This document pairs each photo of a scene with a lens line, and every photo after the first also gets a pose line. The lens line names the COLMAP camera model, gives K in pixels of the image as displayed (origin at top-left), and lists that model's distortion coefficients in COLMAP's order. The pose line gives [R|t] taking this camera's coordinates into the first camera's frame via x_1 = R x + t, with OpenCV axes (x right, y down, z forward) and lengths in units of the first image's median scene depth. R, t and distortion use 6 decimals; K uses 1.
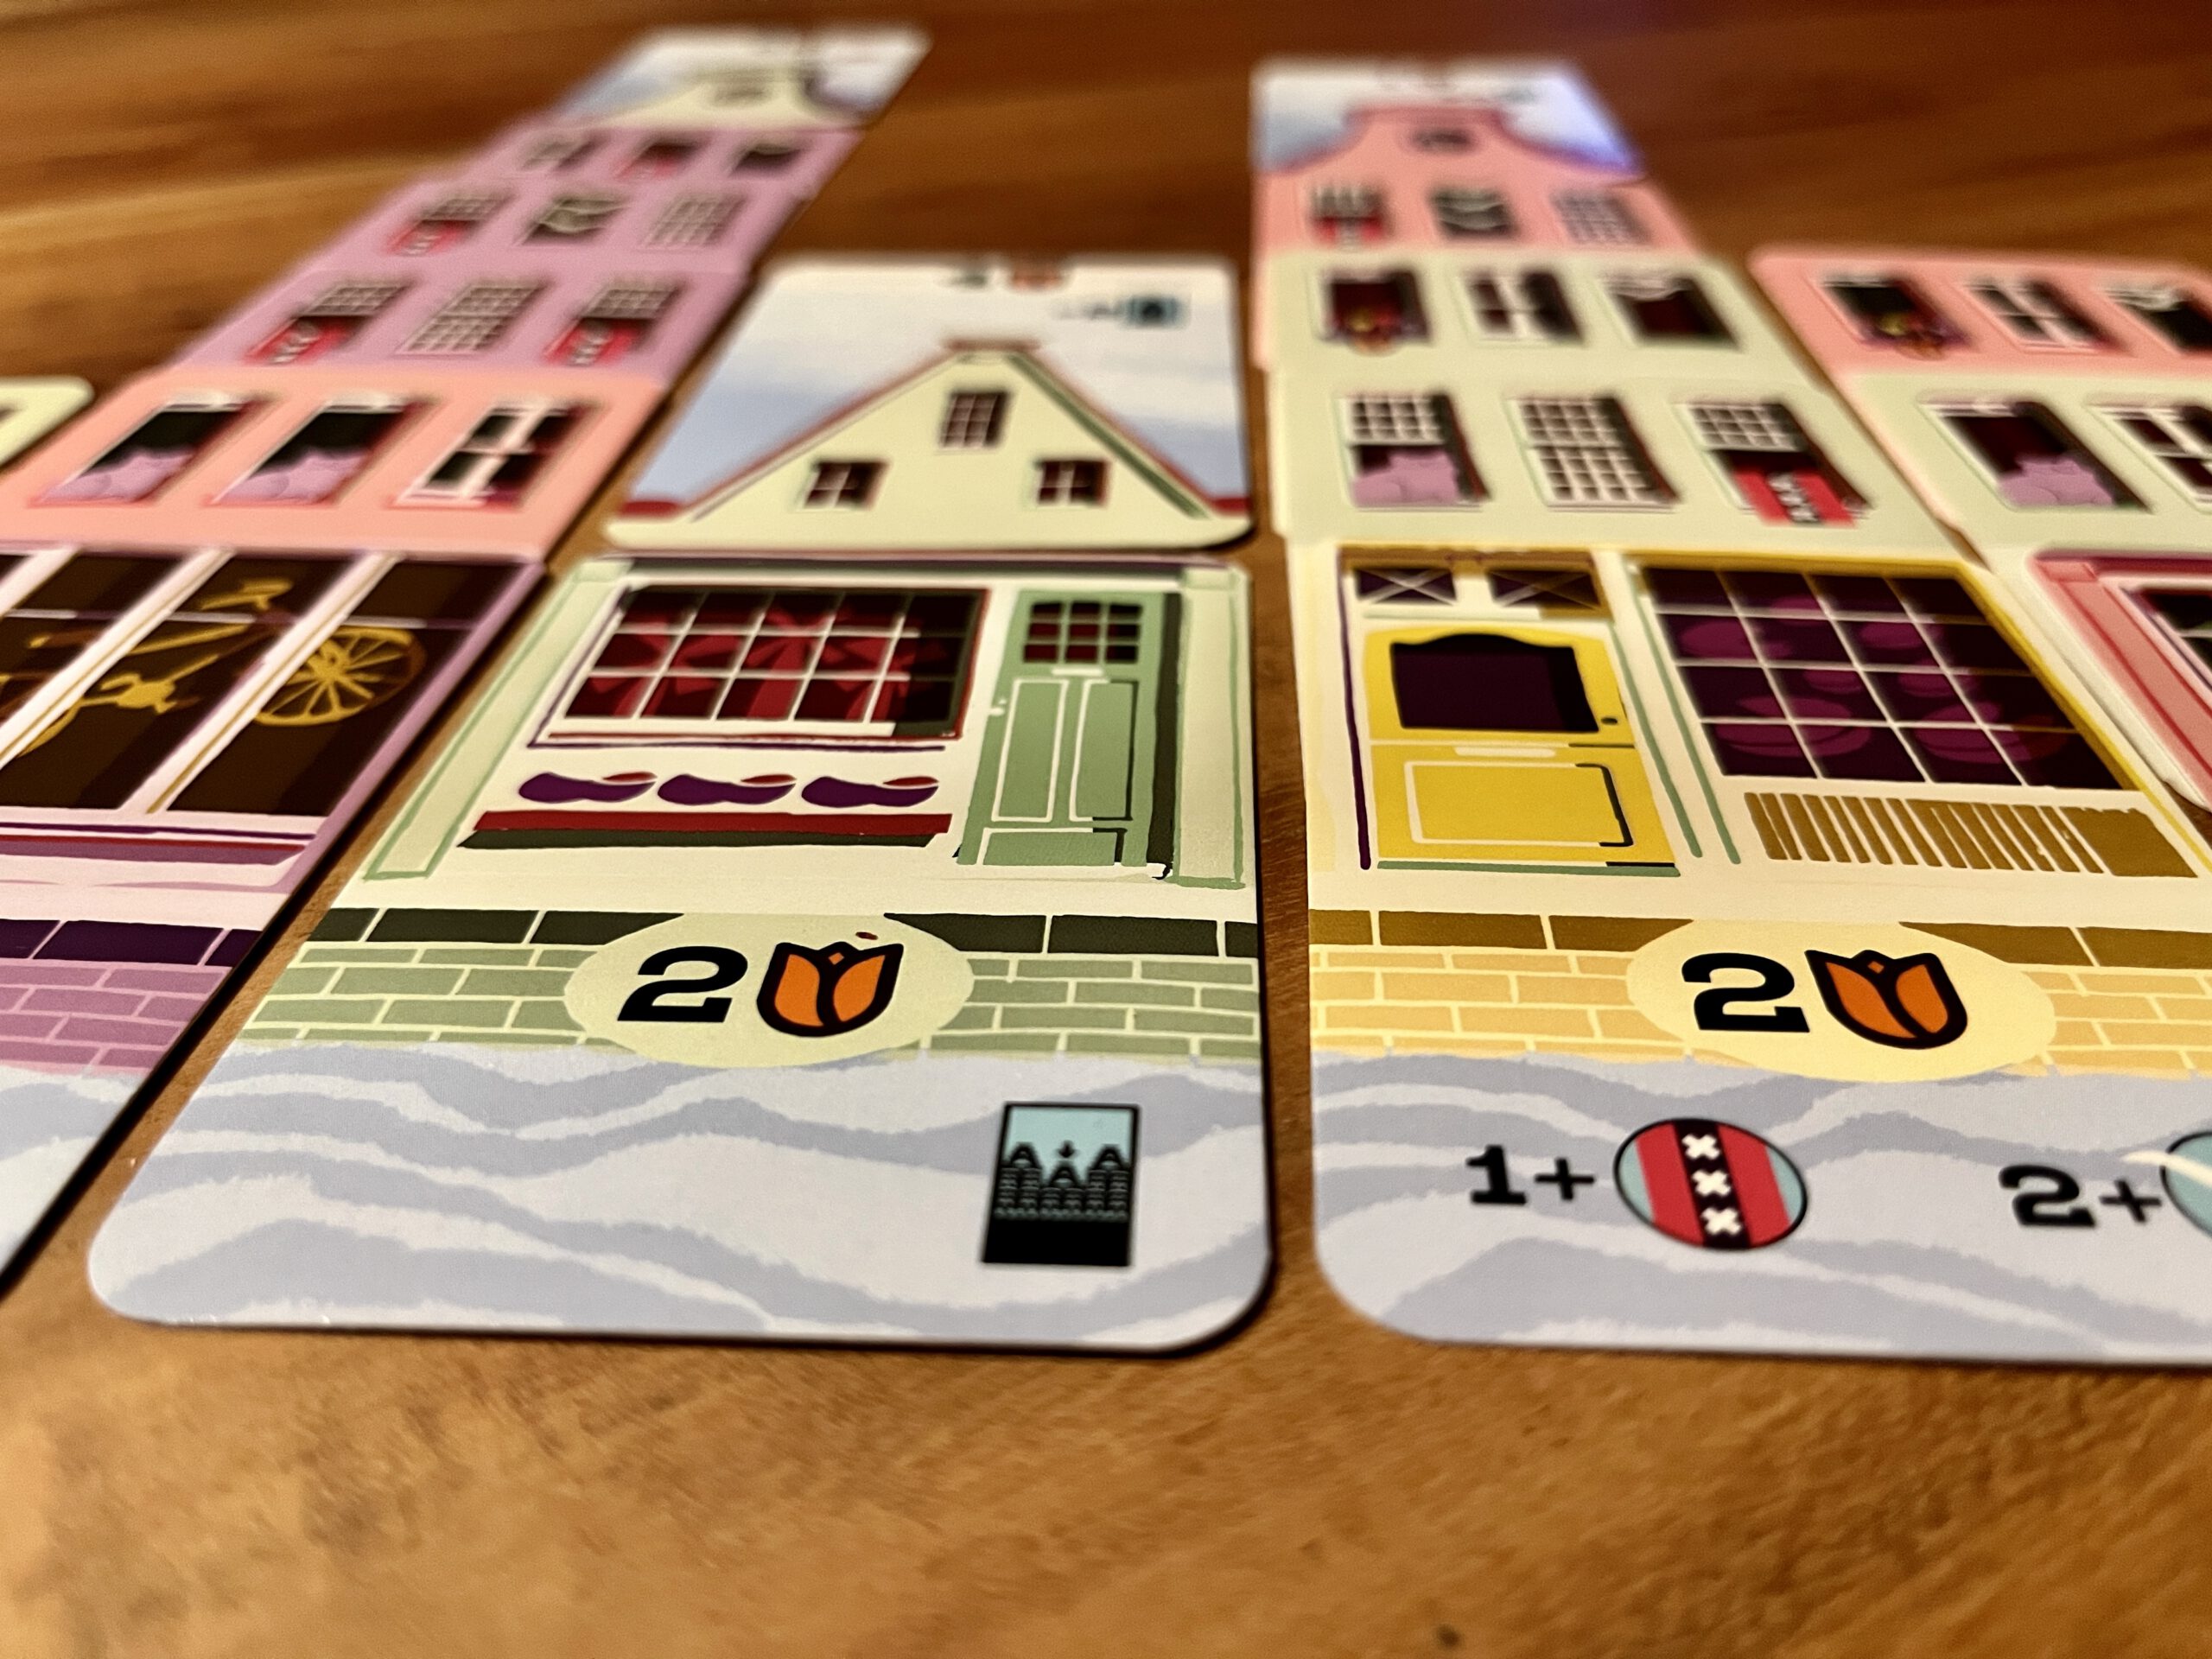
lens RADIAL K [[1694.9, 0, 1106.0], [0, 1694.9, 829.5], [0, 0, 1]] dist [0.003298, 0.000664]
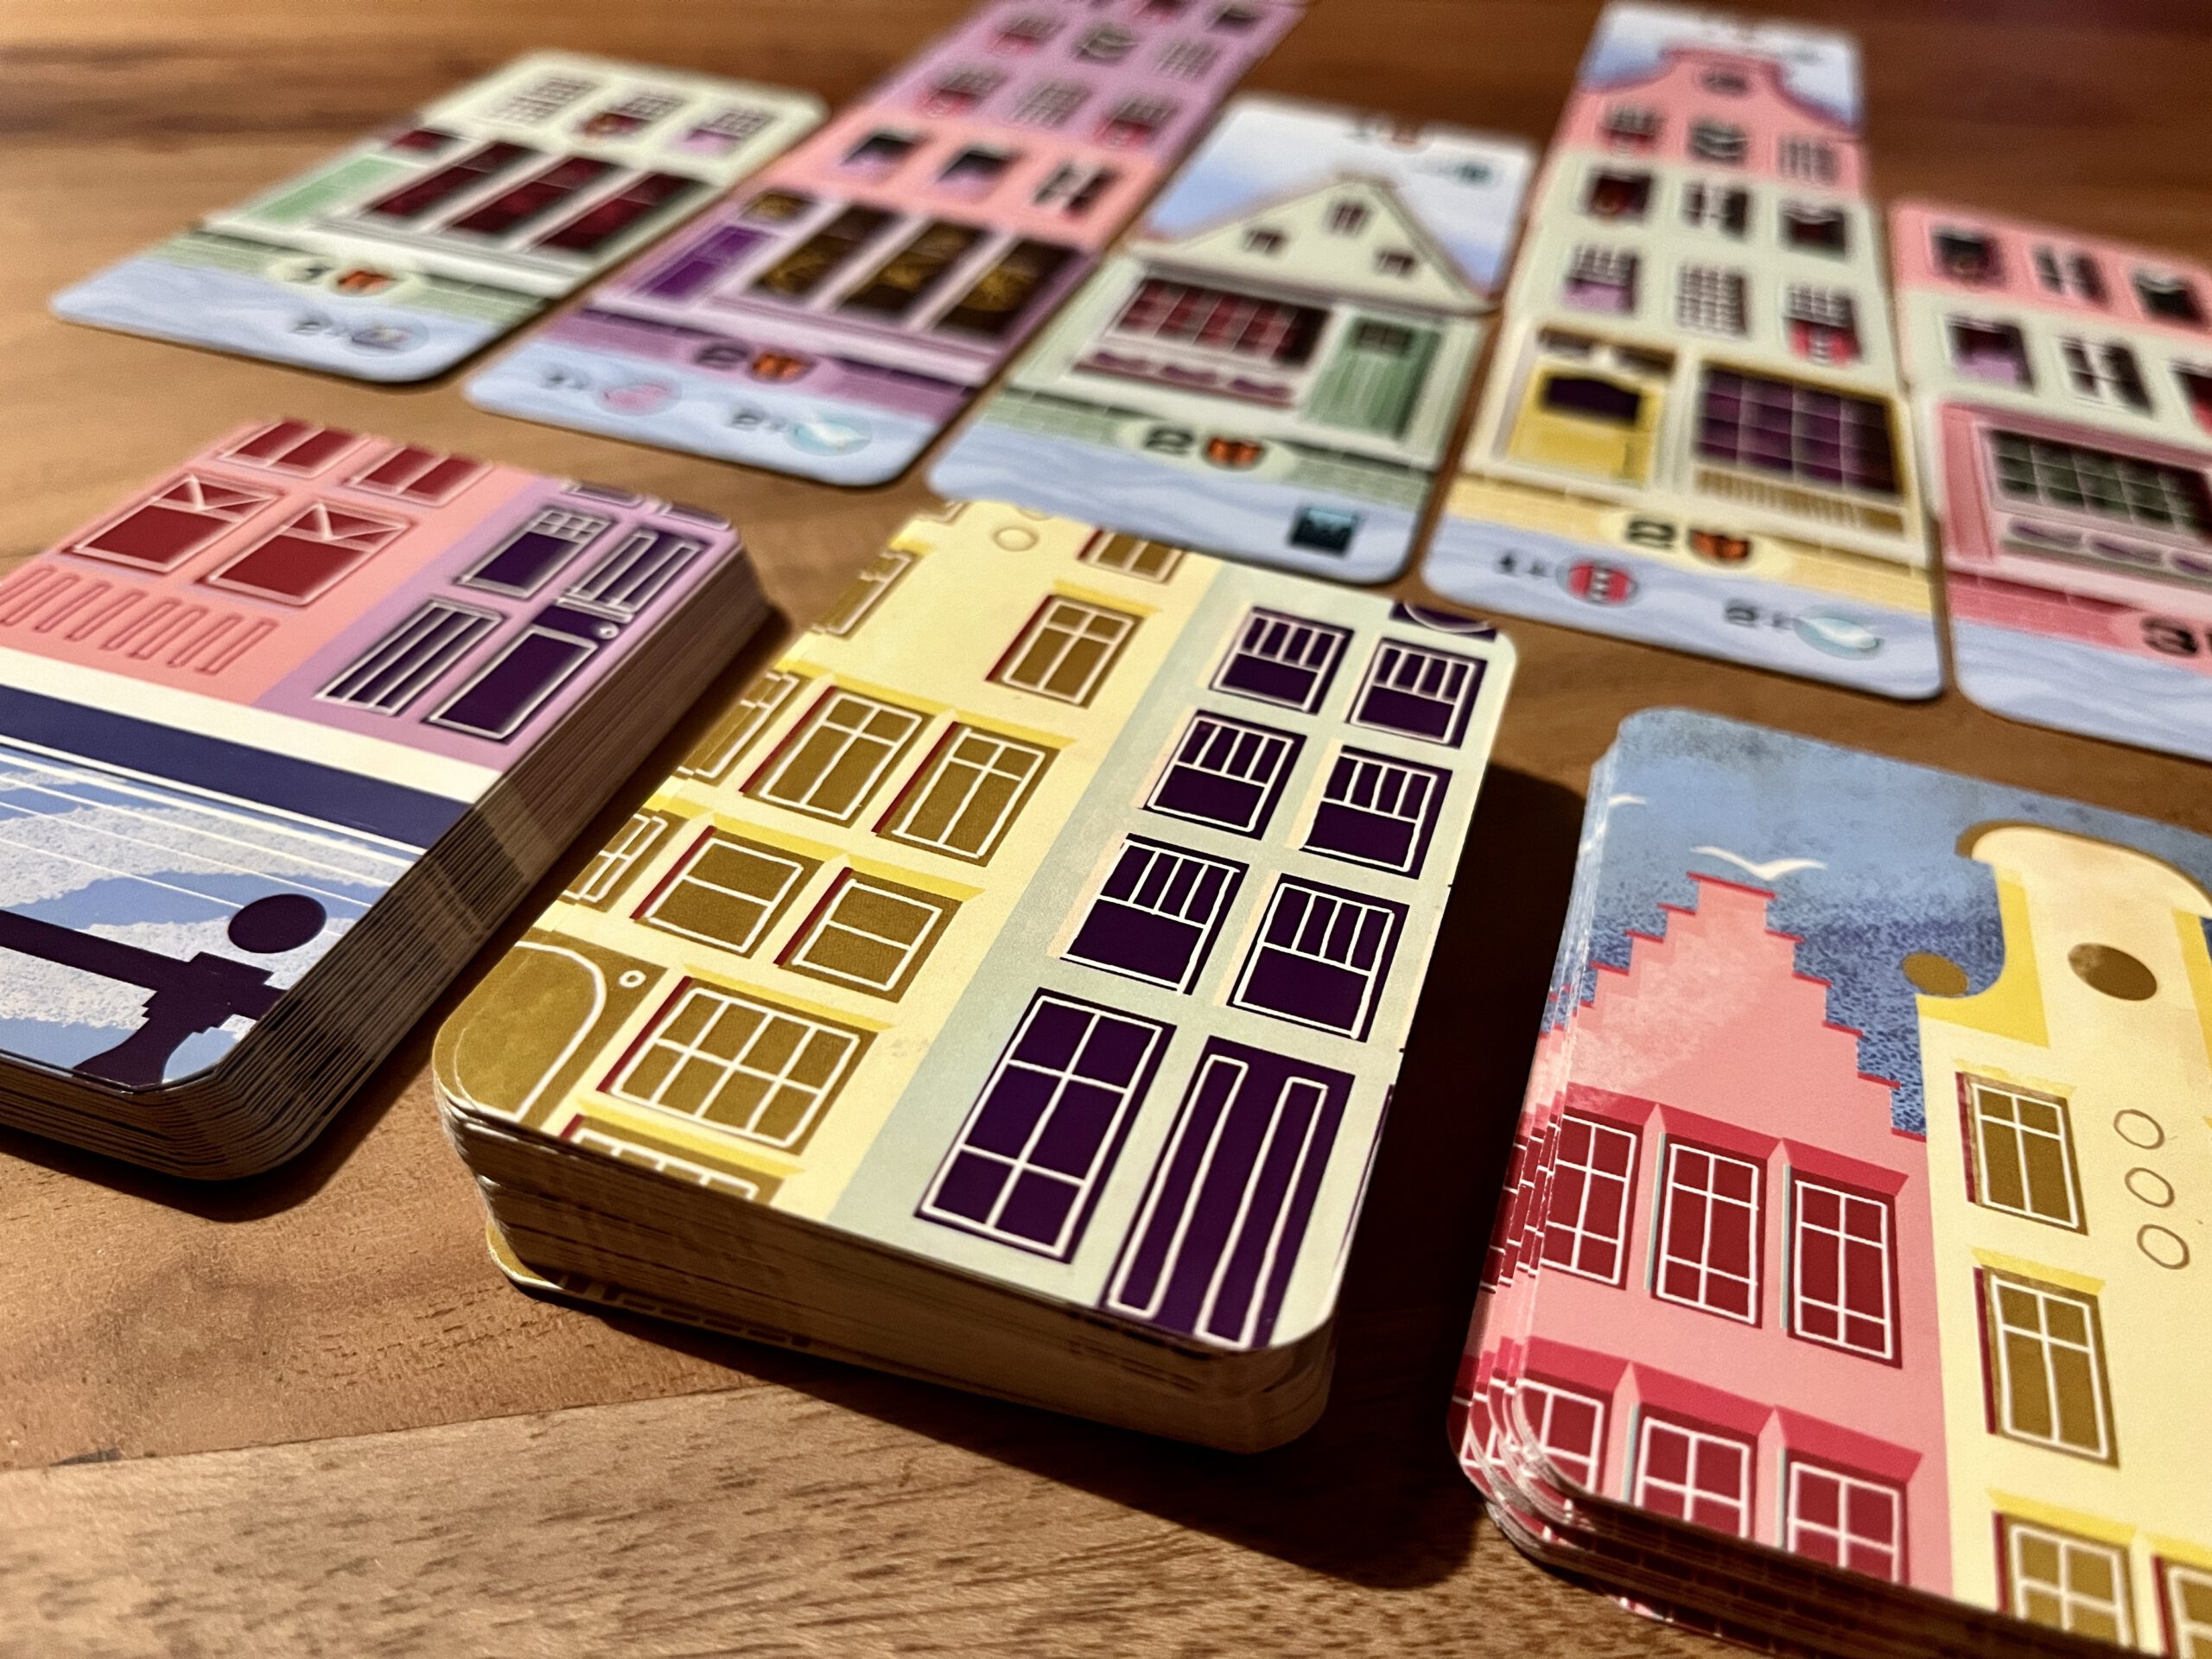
lens RADIAL K [[1702.5, 0, 1107.7], [0, 1702.5, 831.1], [0, 0, 1]] dist [0.046810, -0.077631]
pose [[0.967592, 0.218745, -0.126161, 0.043382], [-0.207995, 0.973695, 0.093034, 0.265924], [0.143193, -0.063778, 0.987638, -0.820057]]
